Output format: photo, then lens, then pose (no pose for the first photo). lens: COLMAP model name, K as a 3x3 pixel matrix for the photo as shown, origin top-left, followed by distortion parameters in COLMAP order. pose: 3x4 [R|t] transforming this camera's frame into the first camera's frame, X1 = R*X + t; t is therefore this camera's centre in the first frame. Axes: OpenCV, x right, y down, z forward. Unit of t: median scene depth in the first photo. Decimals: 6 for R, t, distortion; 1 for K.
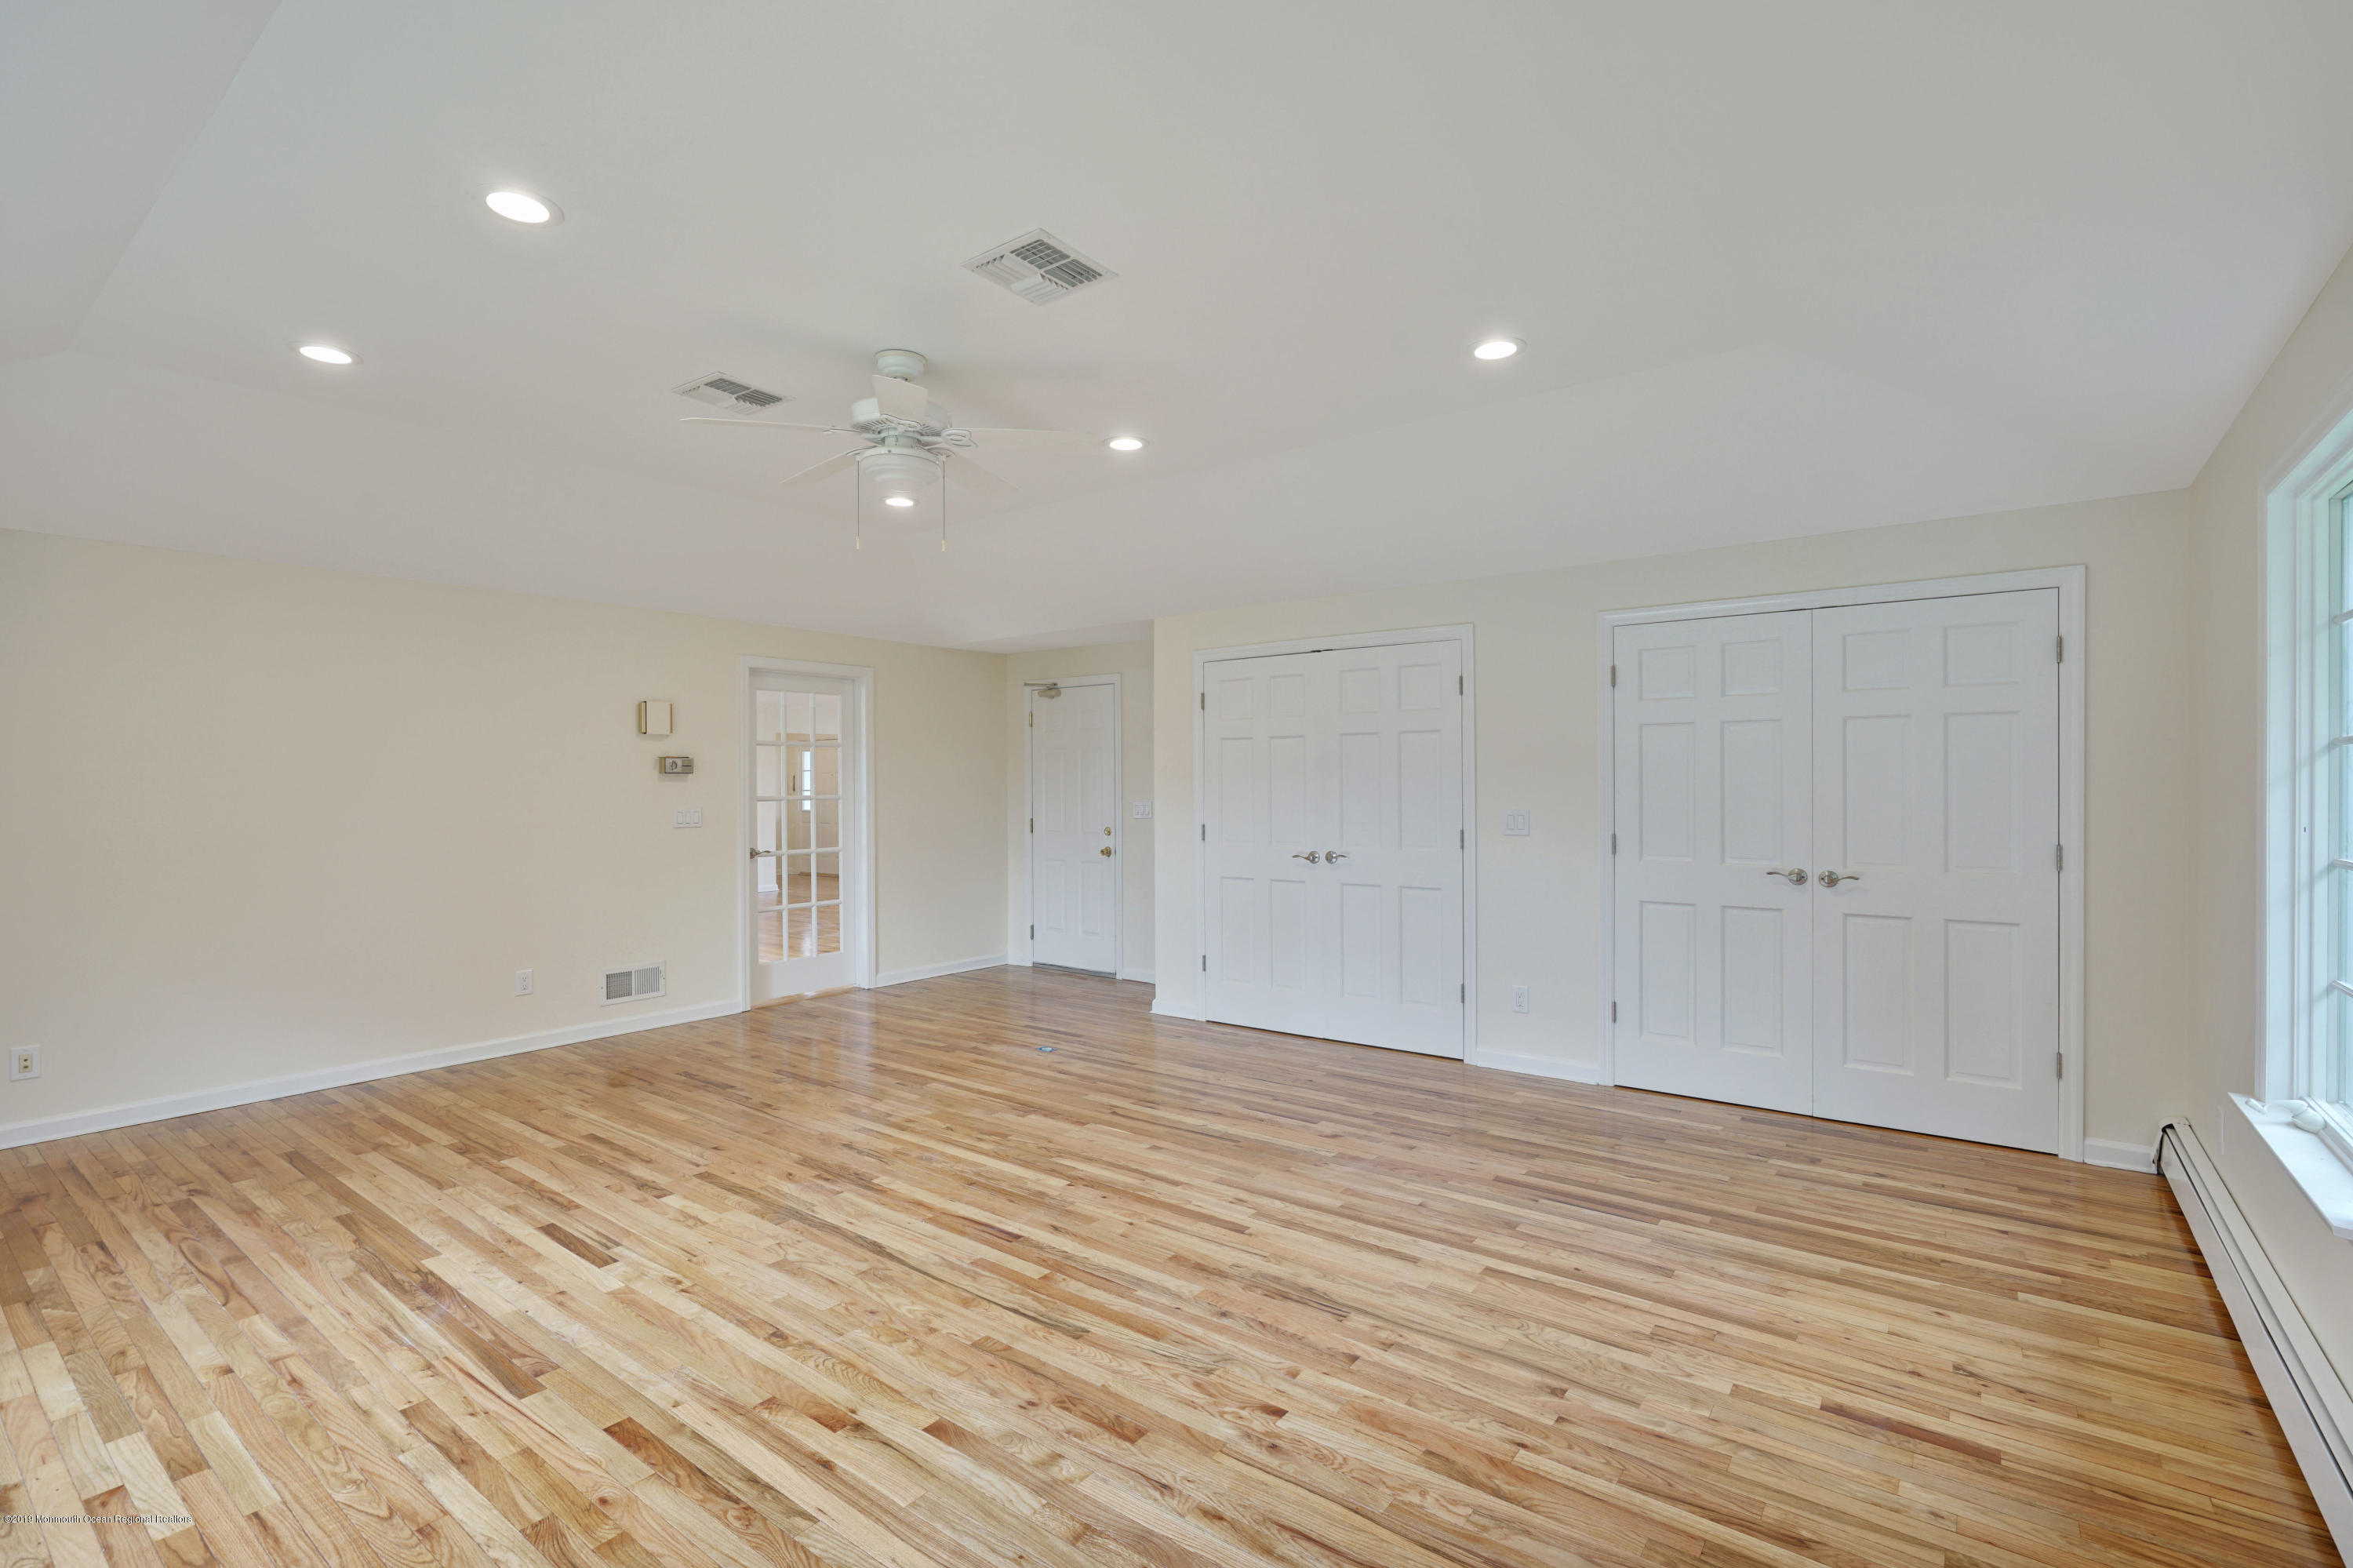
lens RADIAL K [[1057.1, 0, 1180.1], [0, 1057.1, 785.6], [0, 0, 1]] dist [-0.008709, 0.004231]
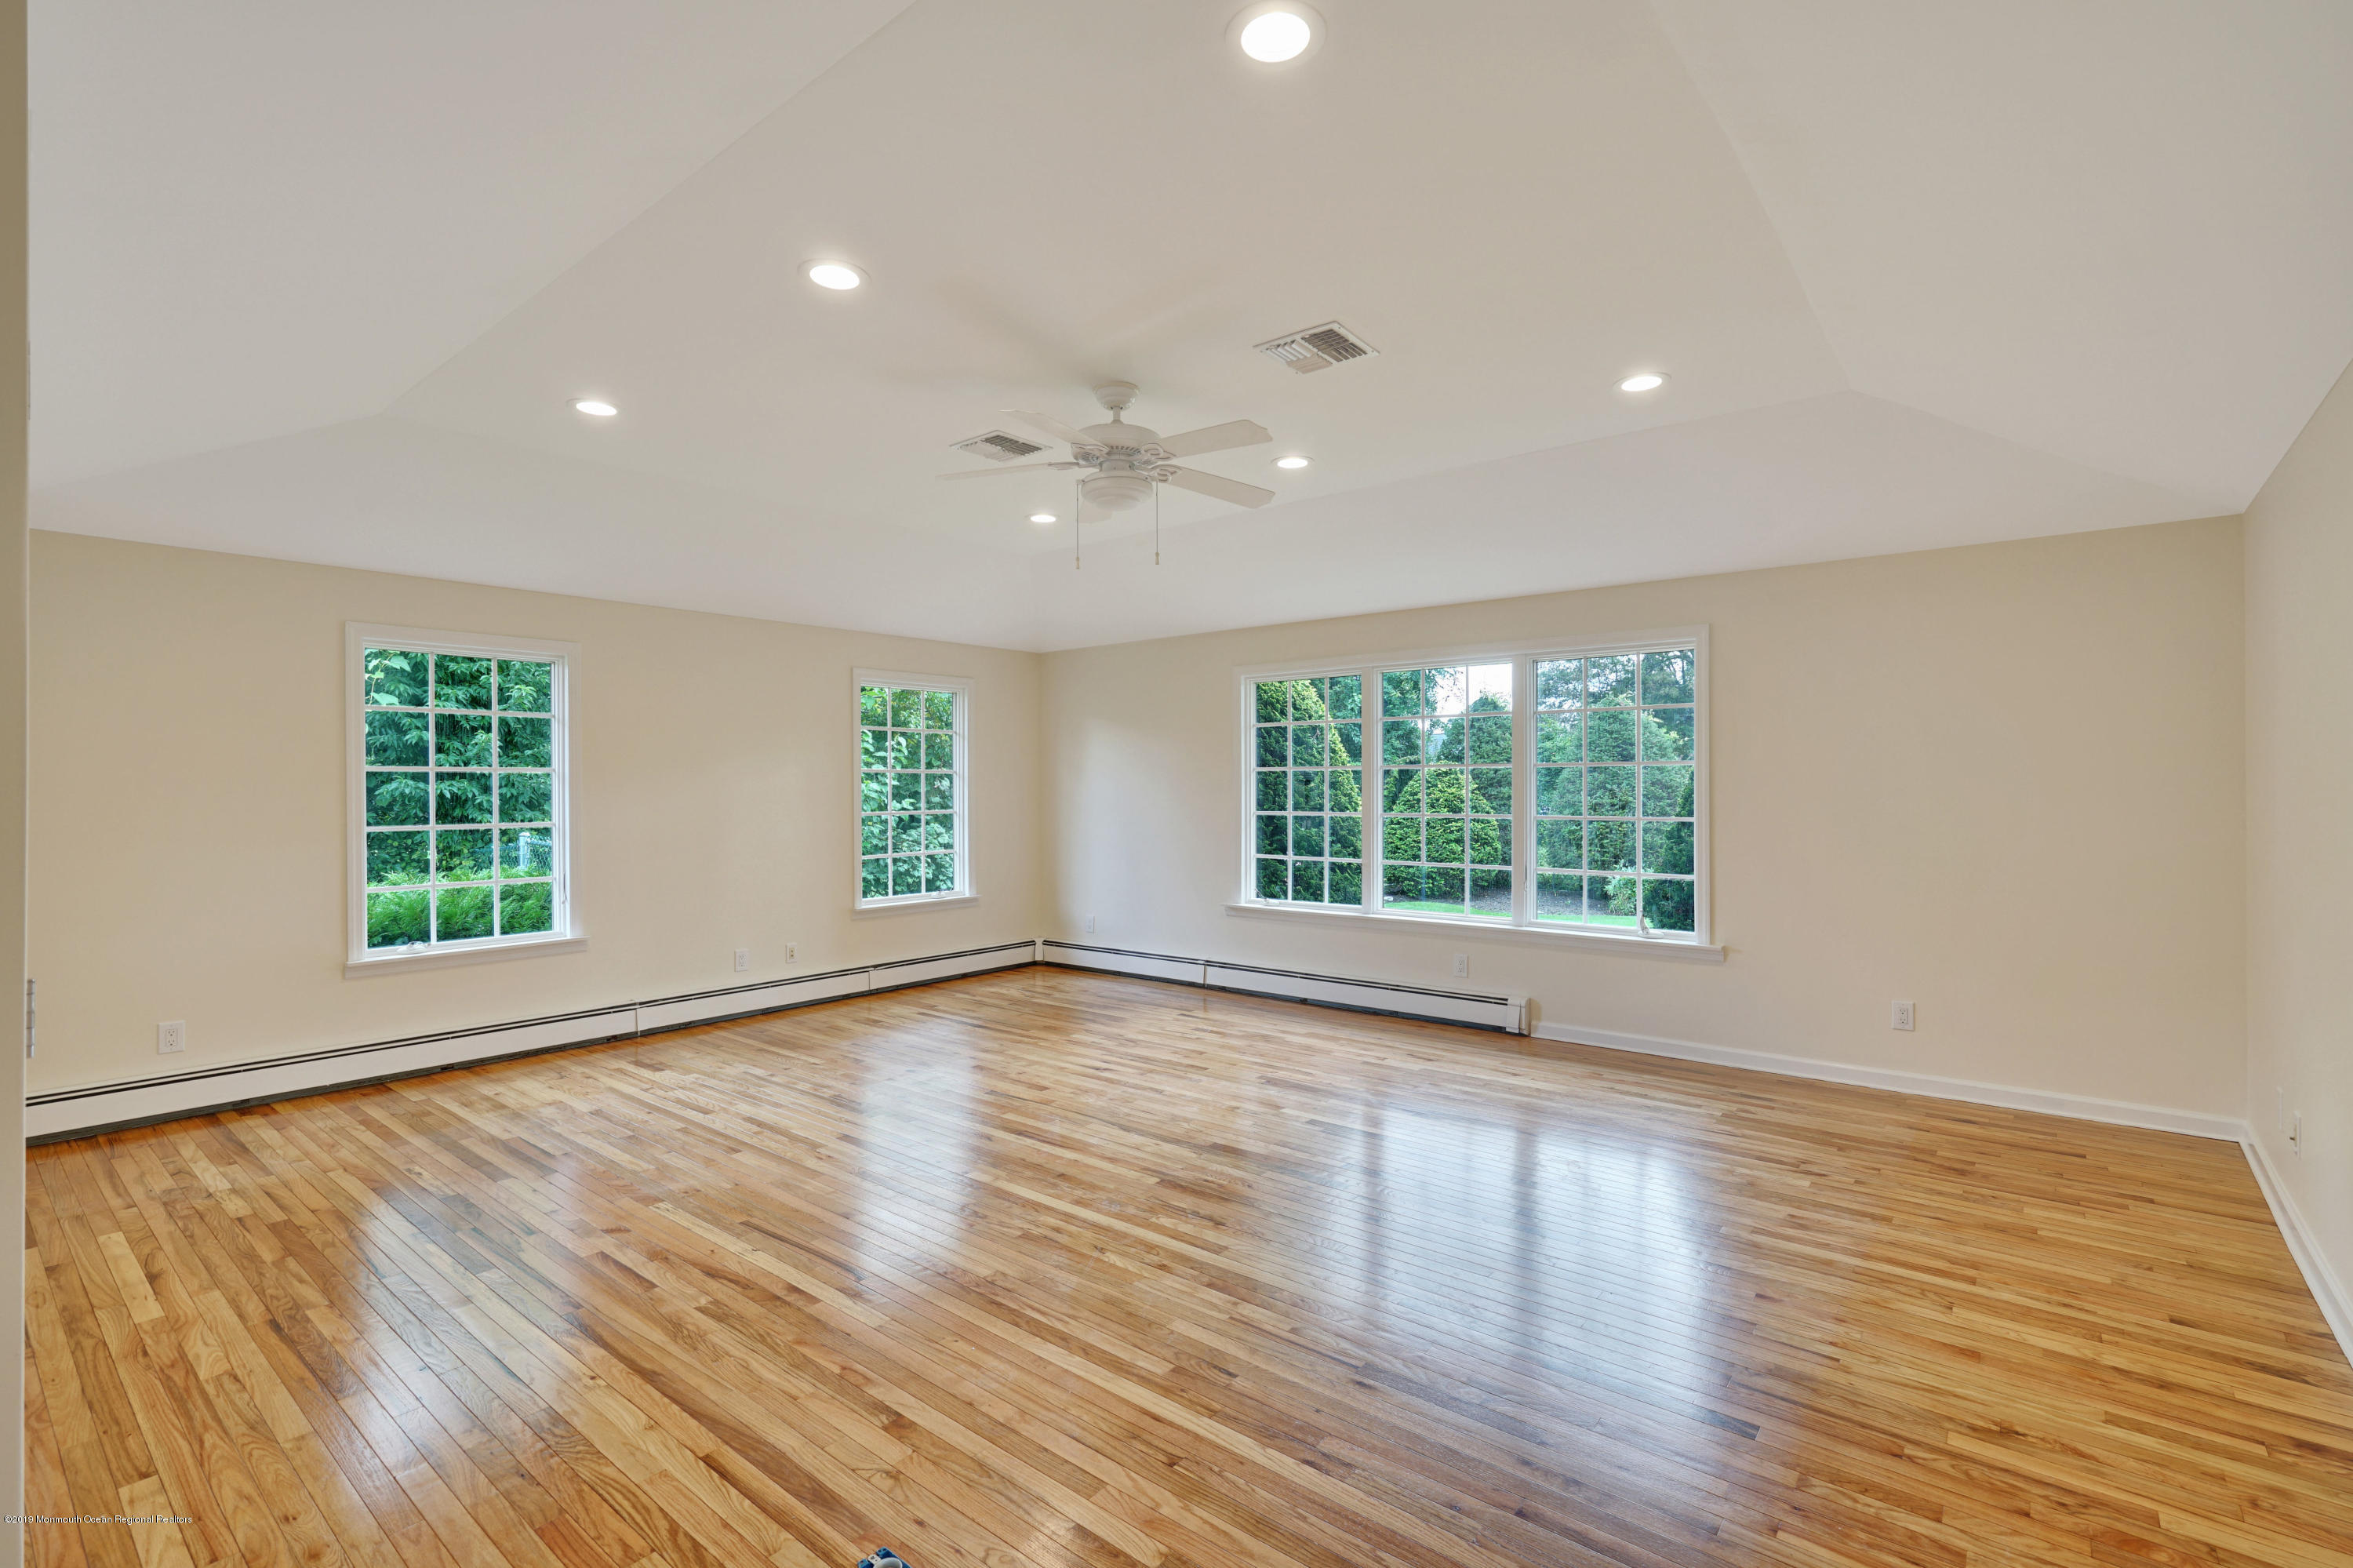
lens RADIAL K [[1057.1, 0, 1181.6], [0, 1057.1, 781.4], [0, 0, 1]] dist [-0.008709, 0.004231]
pose [[-0.999303, 0.009895, 0.035983, -0.351039], [0.009805, 0.999948, -0.002663, 0.001657], [-0.036008, -0.002309, -0.999349, 1.994276]]
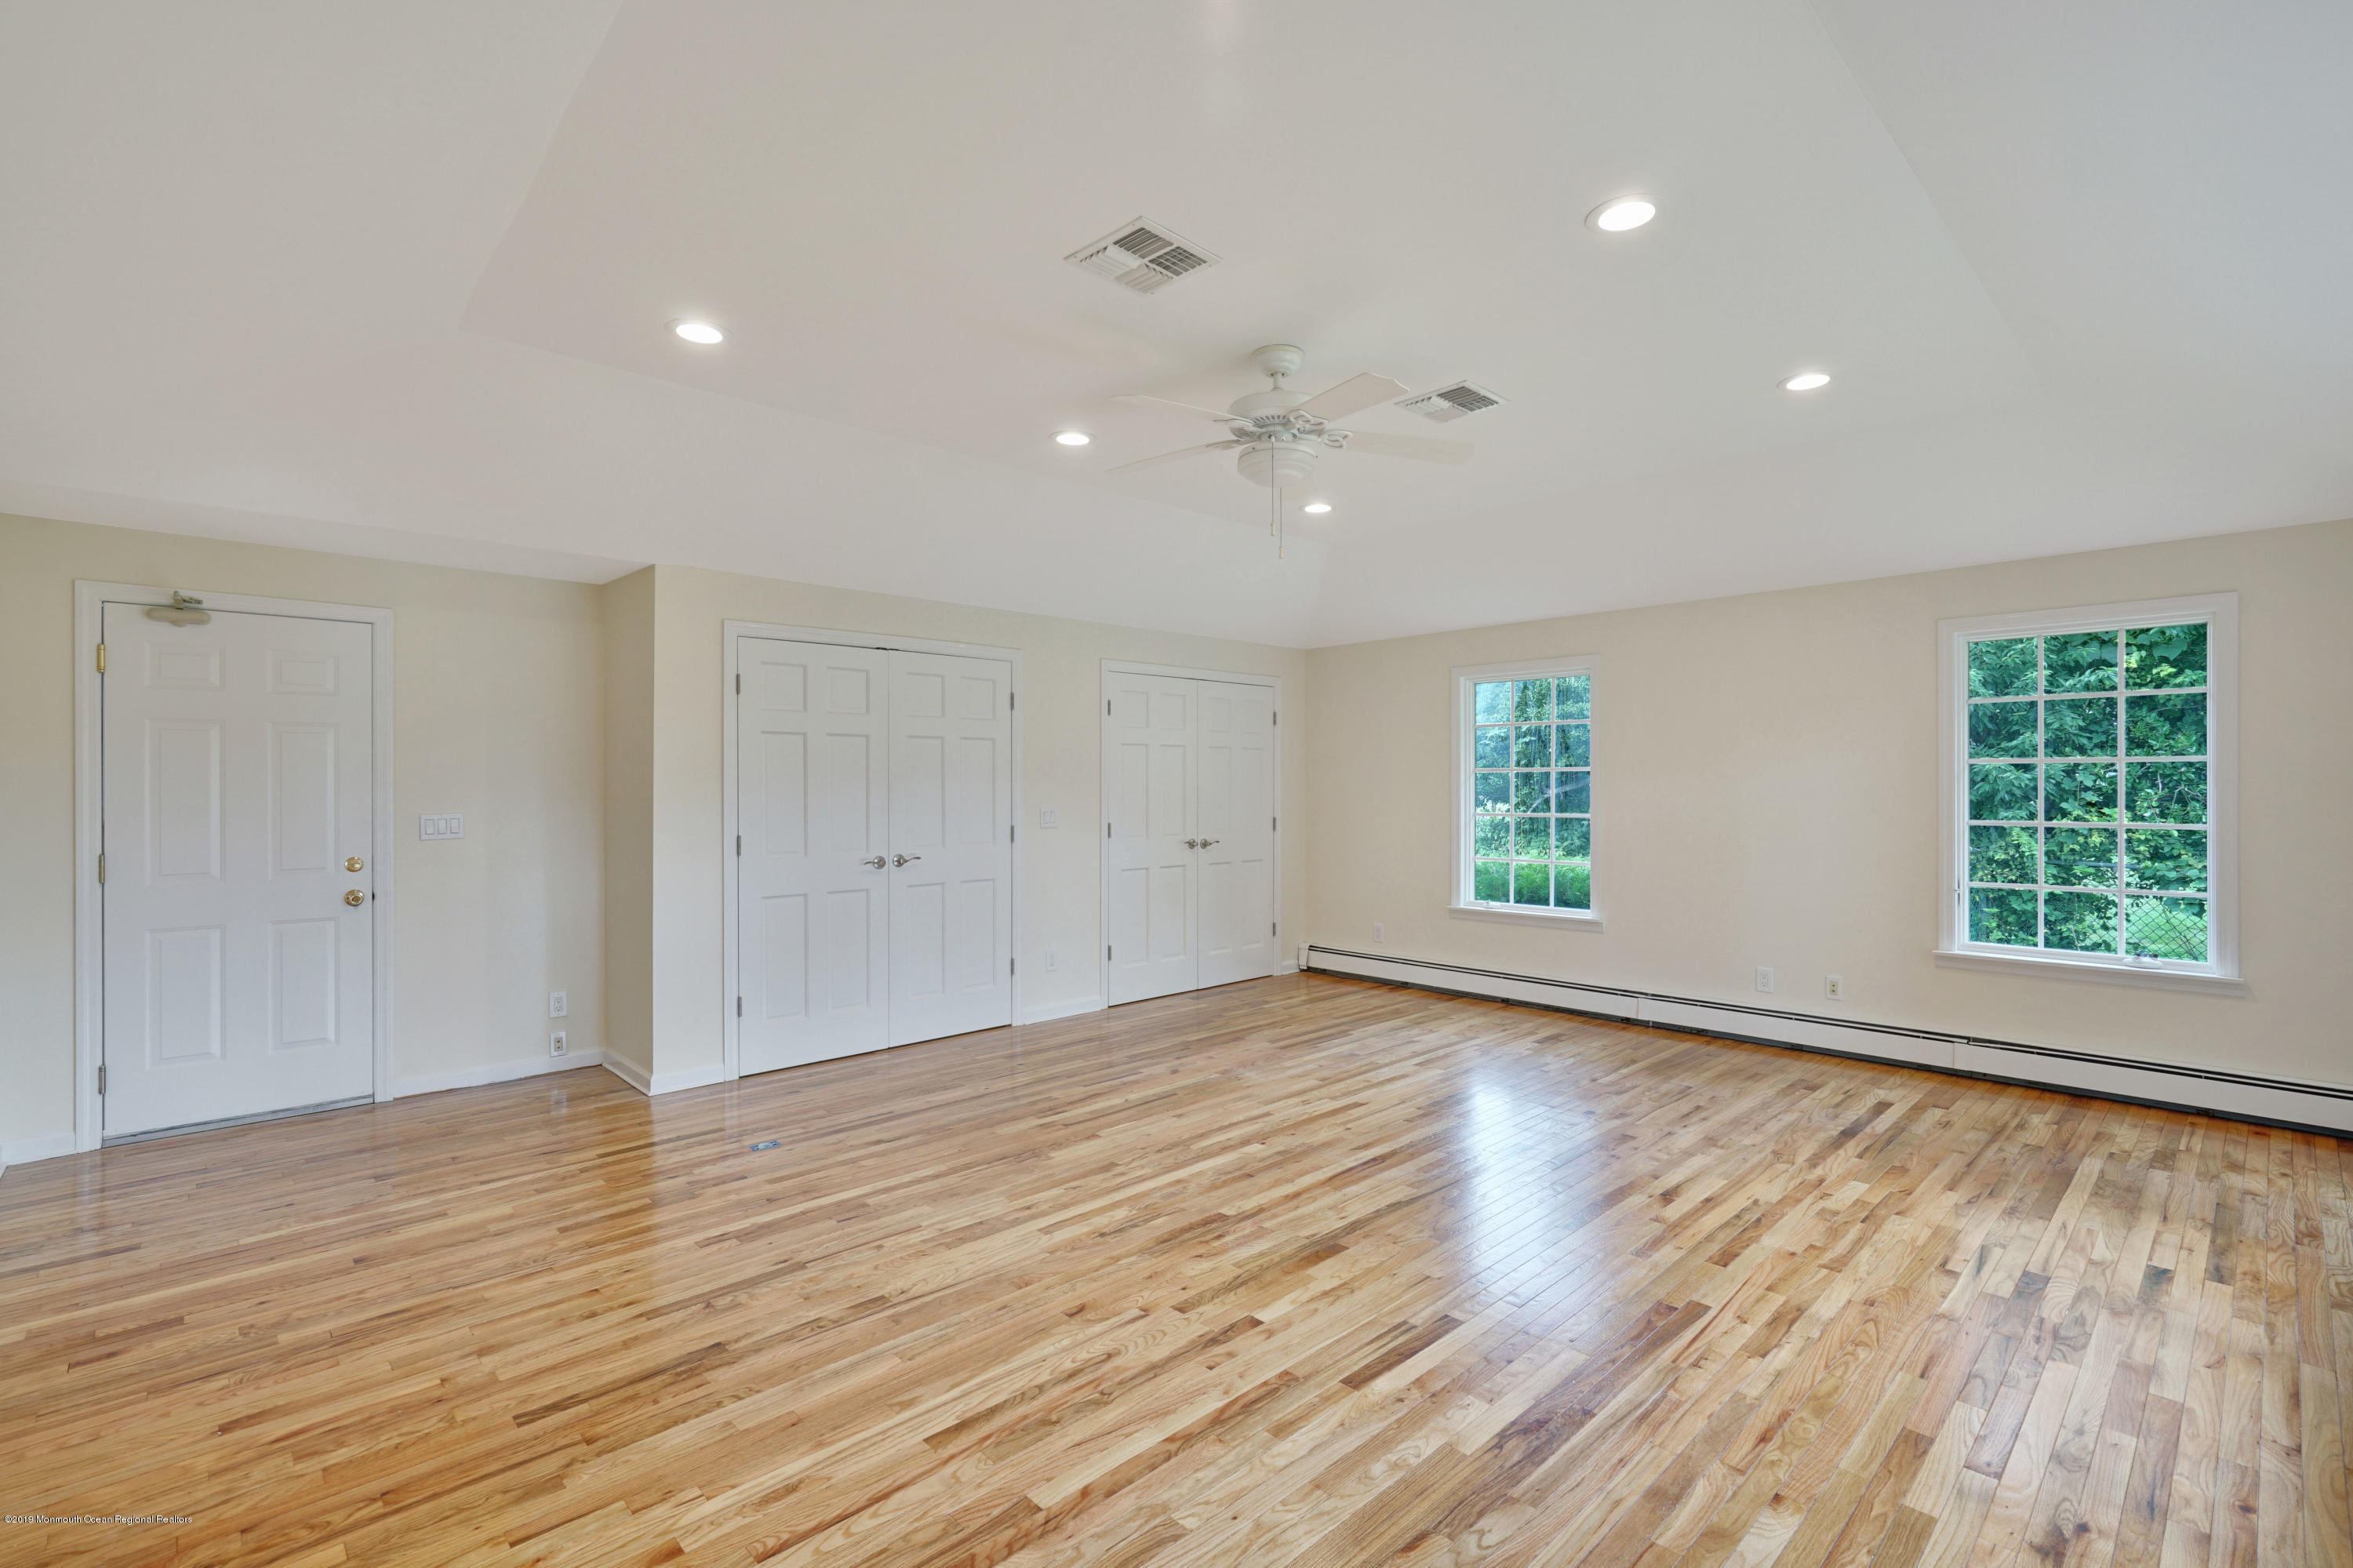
lens RADIAL K [[1057.1, 0, 1178.4], [0, 1057.1, 791.7], [0, 0, 1]] dist [-0.008709, 0.004231]
pose [[0.162605, -0.001528, 0.986690, -1.202166], [0.003833, 0.999992, 0.000917, 0.005455], [-0.986684, 0.003633, 0.162610, 0.892951]]
